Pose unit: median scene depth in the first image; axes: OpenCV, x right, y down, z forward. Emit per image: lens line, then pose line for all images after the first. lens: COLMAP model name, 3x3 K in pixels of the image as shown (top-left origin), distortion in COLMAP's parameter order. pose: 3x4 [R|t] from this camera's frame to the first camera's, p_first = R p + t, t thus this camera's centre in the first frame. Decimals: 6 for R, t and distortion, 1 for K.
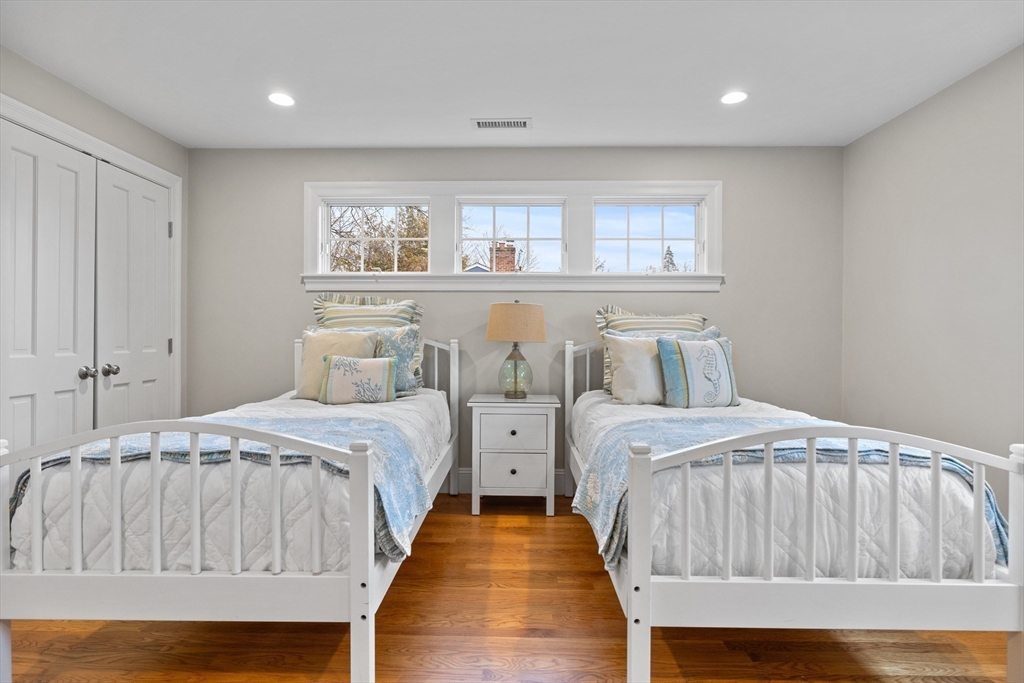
lens RADIAL K [[511.8, 0, 508.1], [0, 511.8, 343.2], [0, 0, 1]] dist [-0.004986, 0.000172]
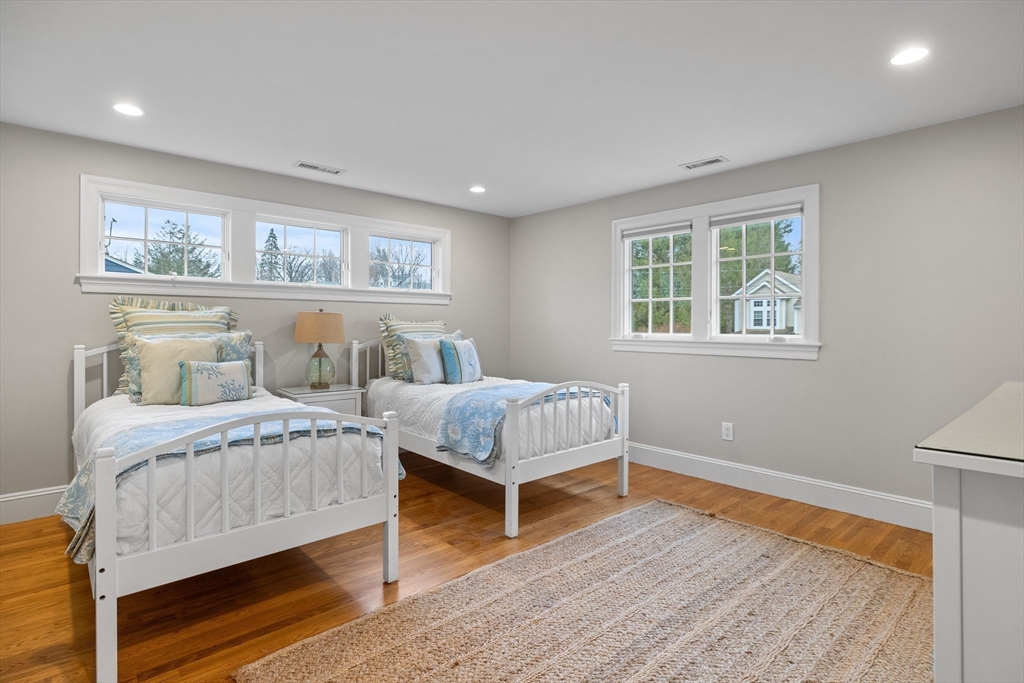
lens RADIAL K [[511.8, 0, 513.4], [0, 511.8, 332.4], [0, 0, 1]] dist [-0.004986, 0.000172]
pose [[0.725655, -0.010036, 0.687985, -0.522589], [0.005808, 0.999947, 0.008460, -0.037202], [-0.688034, -0.002144, 0.725675, -0.223732]]
